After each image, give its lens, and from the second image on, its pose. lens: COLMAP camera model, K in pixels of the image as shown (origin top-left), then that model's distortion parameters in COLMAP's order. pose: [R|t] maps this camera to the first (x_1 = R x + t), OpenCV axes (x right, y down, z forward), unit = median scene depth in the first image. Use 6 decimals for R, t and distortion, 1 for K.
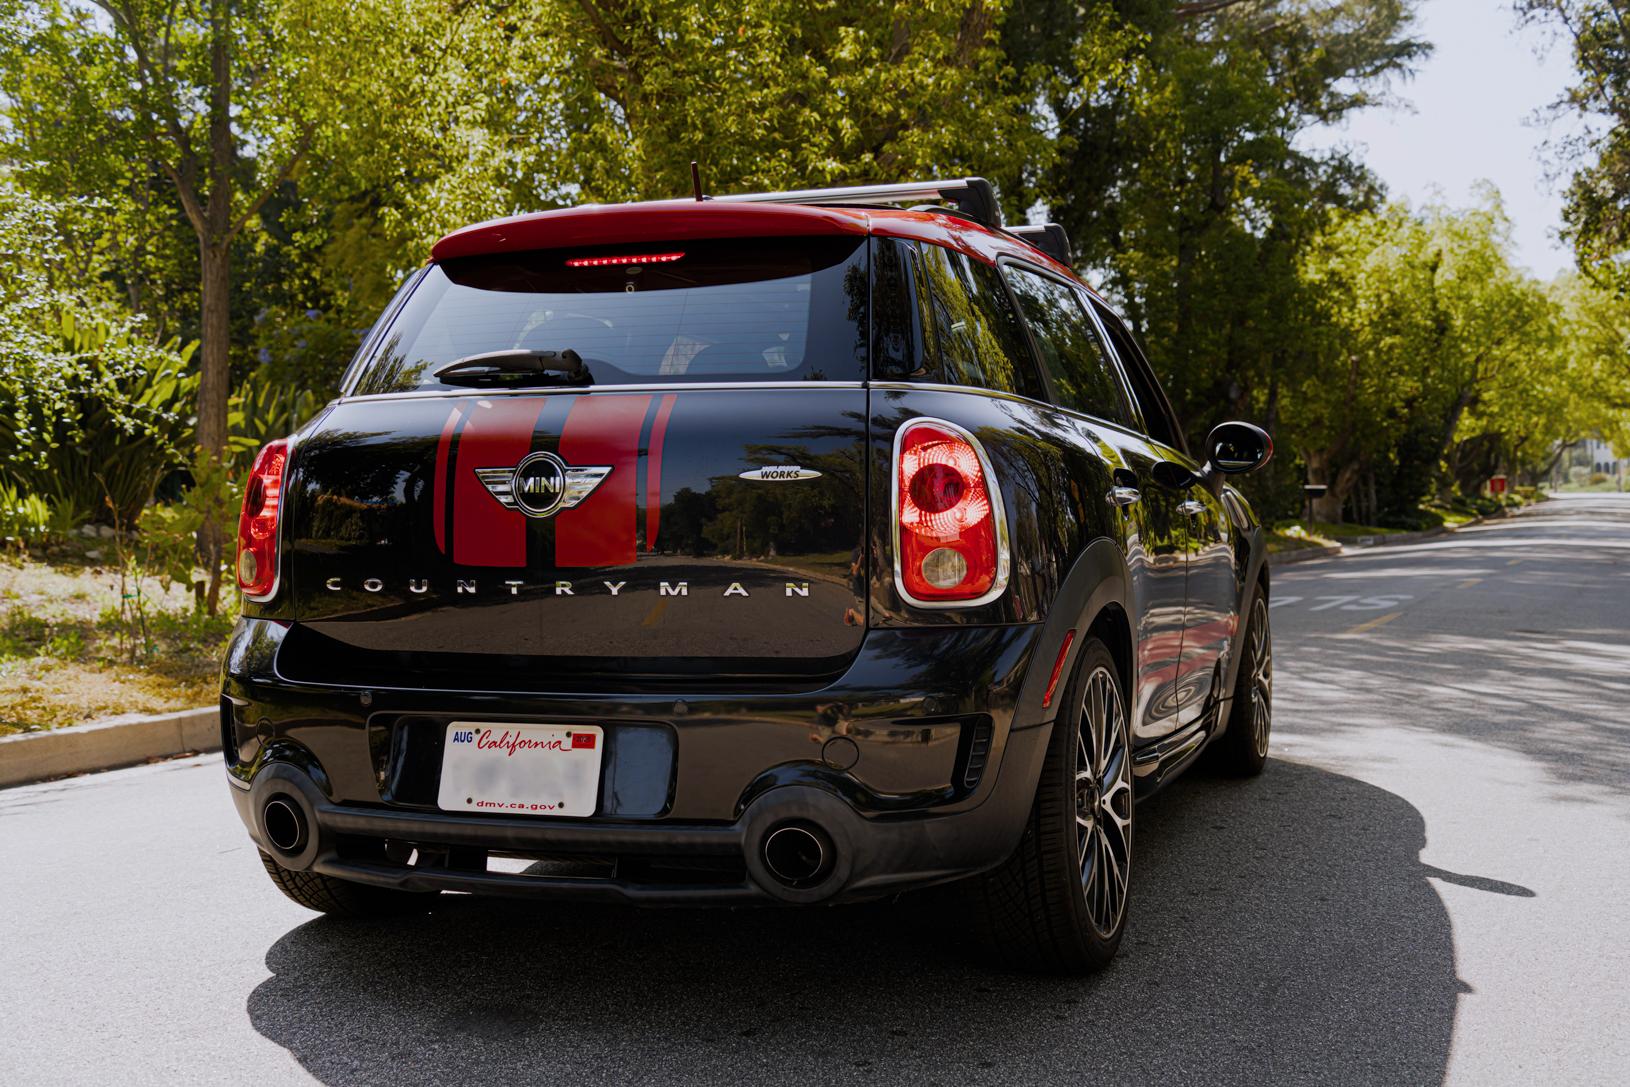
lens RADIAL K [[1982.3, 0, 875.7], [0, 1982.3, 542.2], [0, 0, 1]] dist [0.024784, 0.096688]
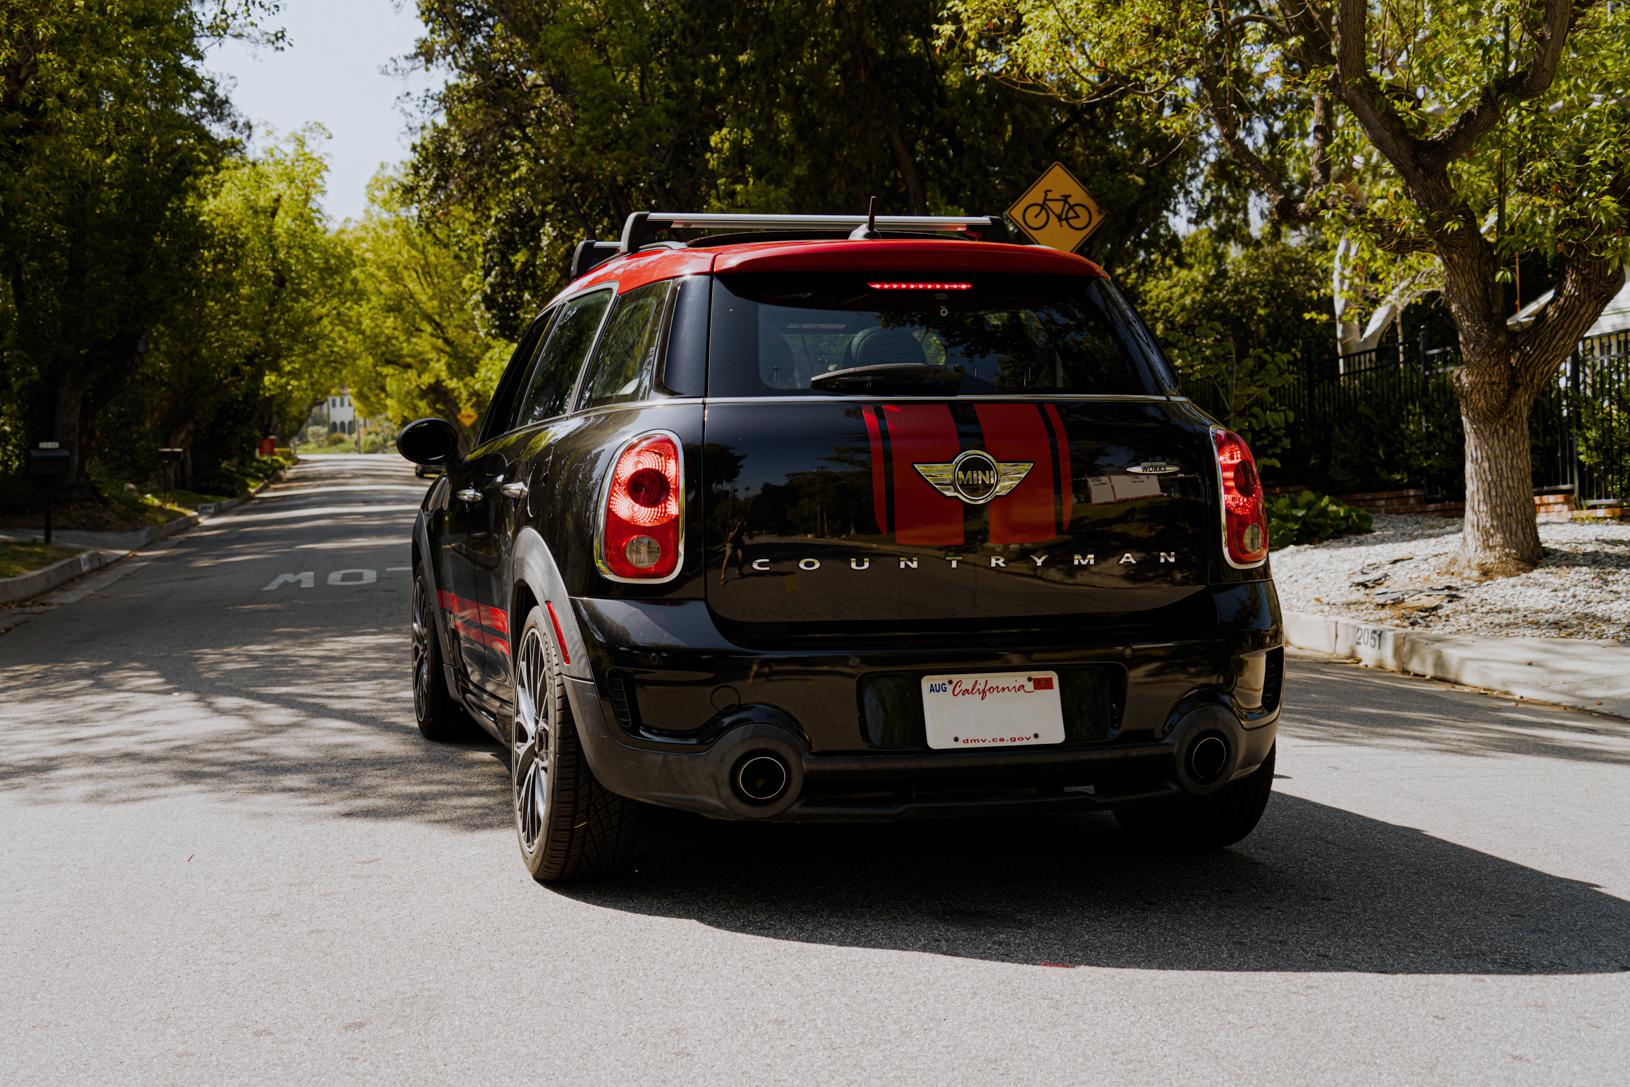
lens RADIAL K [[2232.0, 0, 670.5], [0, 2232.0, 497.4], [0, 0, 1]] dist [0.024659, 0.024731]
pose [[0.876380, -0.009203, 0.481533, -0.063458], [0.011707, 0.999929, -0.002196, -0.001067], [-0.481479, 0.007562, 0.876425, -0.007460]]
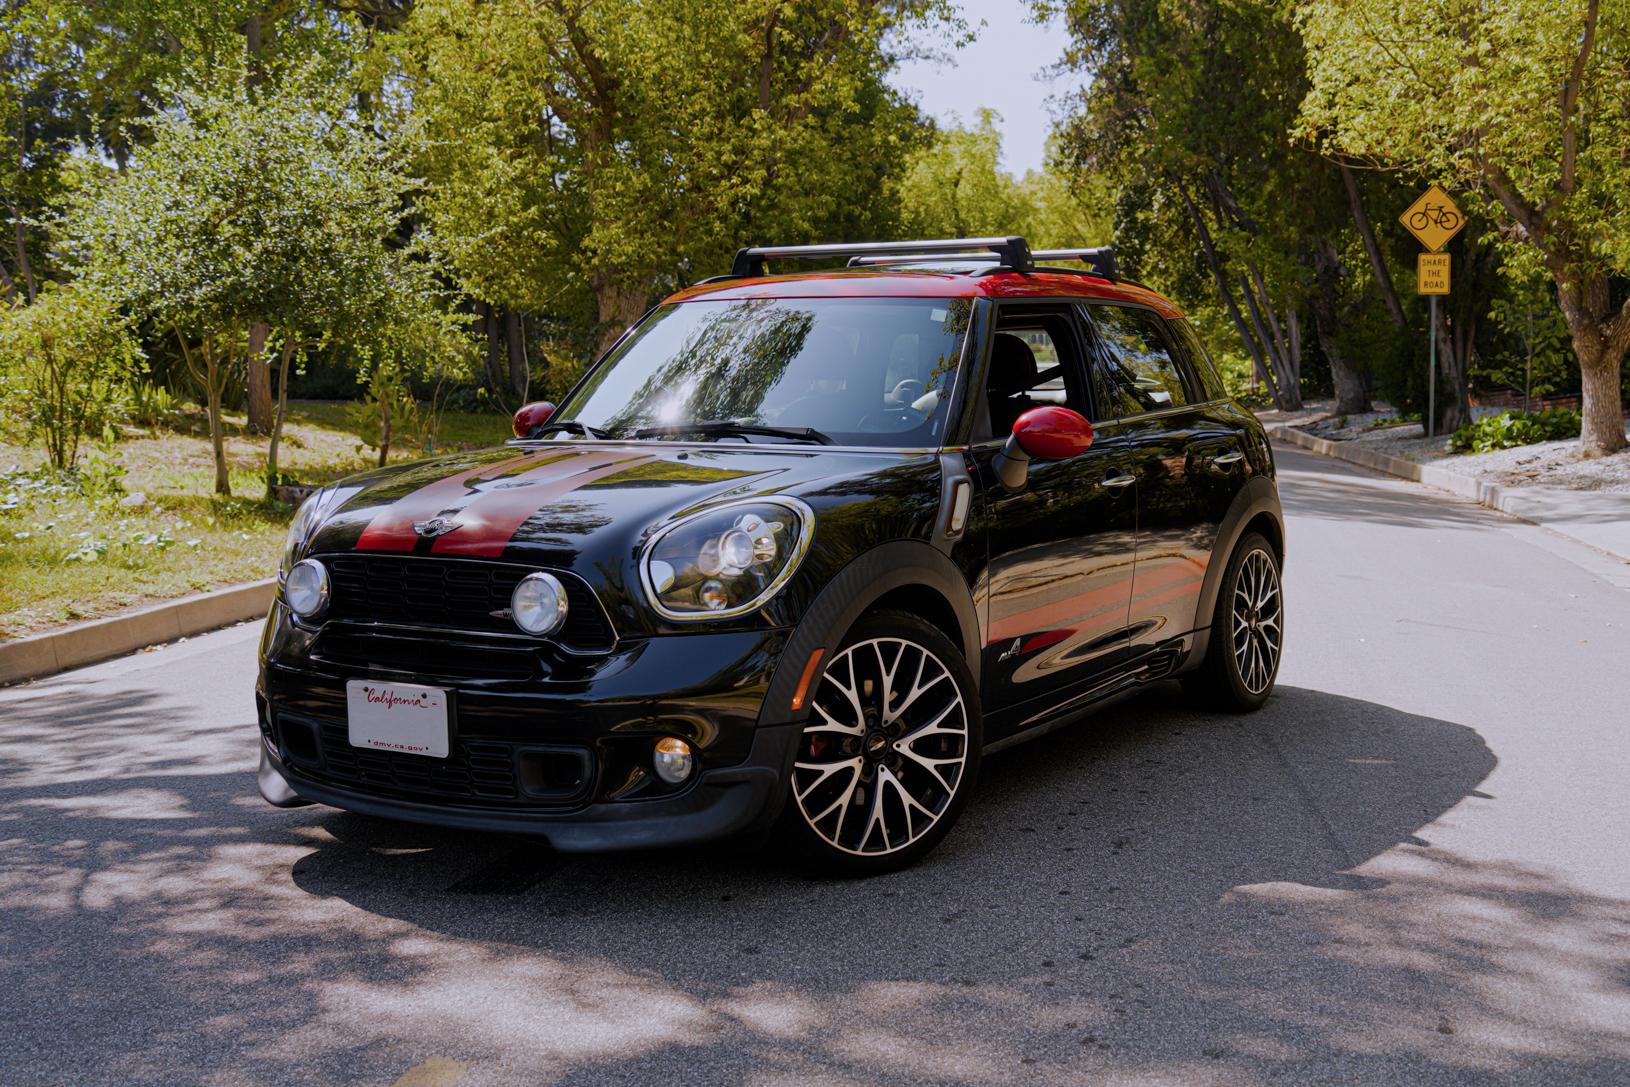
lens RADIAL K [[1982.3, 0, 875.7], [0, 1982.3, 542.2], [0, 0, 1]] dist [0.024784, 0.096688]
pose [[0.963273, -0.020995, 0.267701, -0.100486], [0.002702, 0.997646, 0.068518, -0.002406], [-0.268510, -0.065279, 0.961063, -0.177178]]
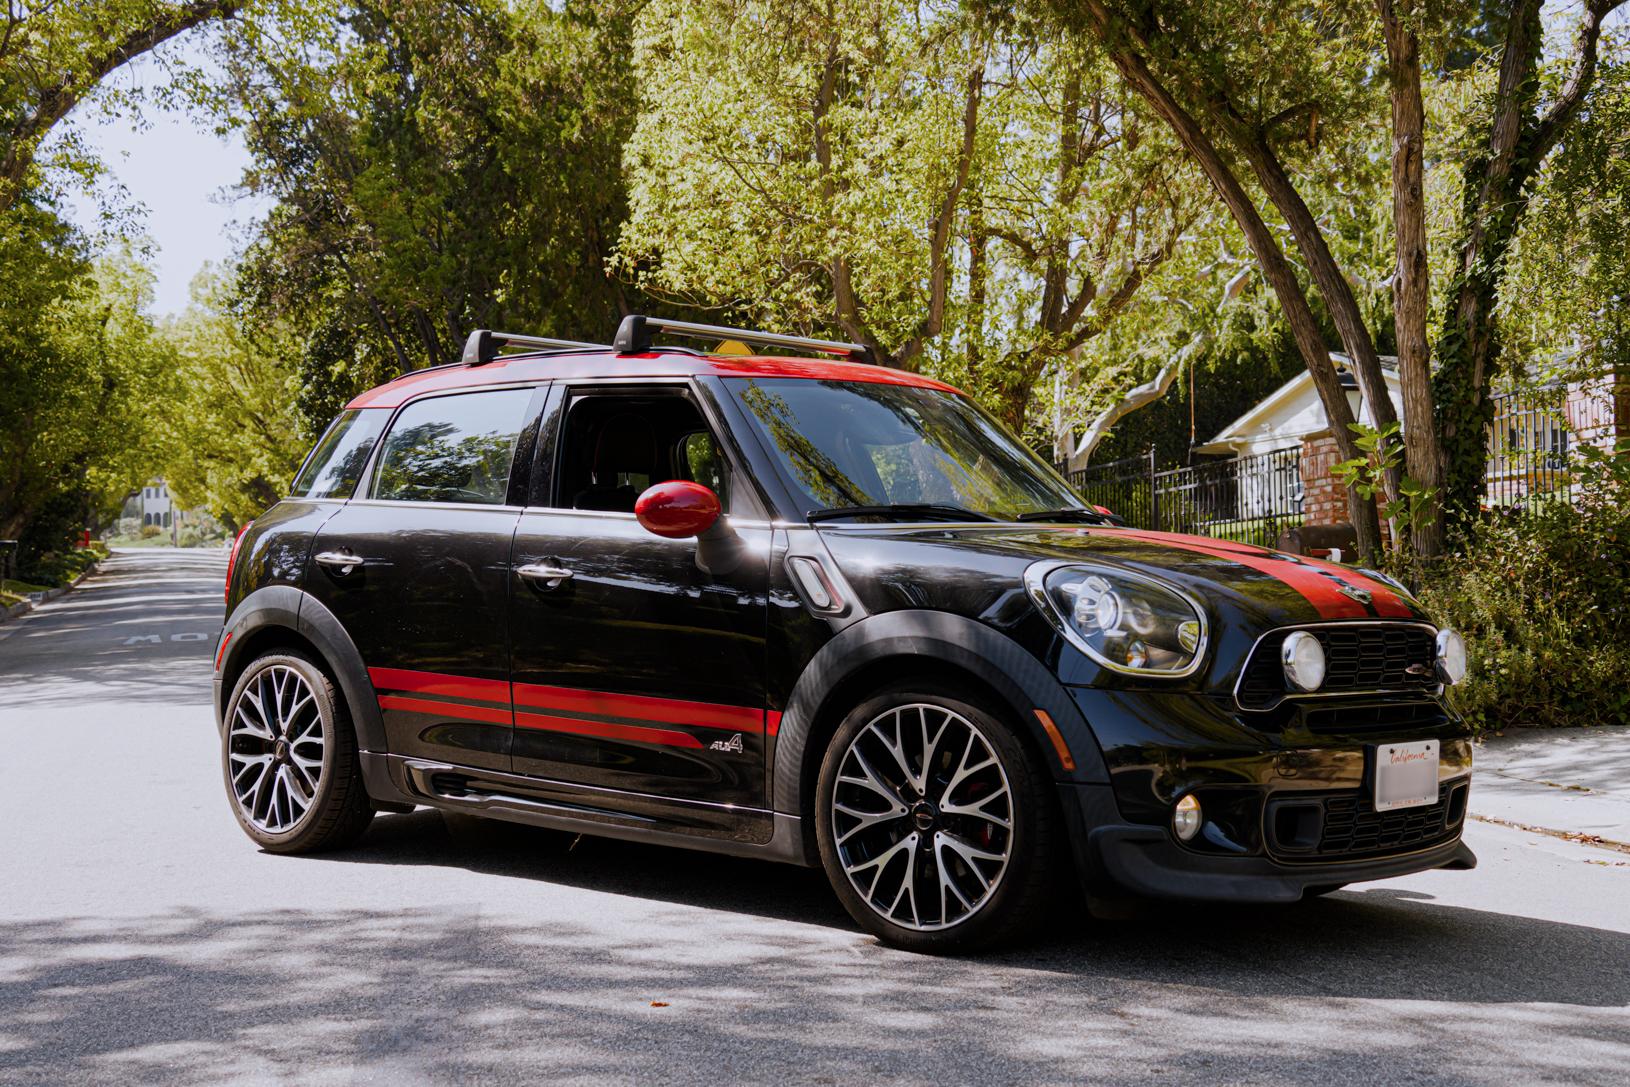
lens RADIAL K [[2322.1, 0, 815.0], [0, 2322.1, 543.5], [0, 0, 1]] dist [0.007085, 0.022353]
pose [[0.806075, 0.010841, 0.591714, -0.124375], [0.004499, 0.999691, -0.024444, 0.003073], [-0.591796, 0.022366, 0.805777, -0.154411]]
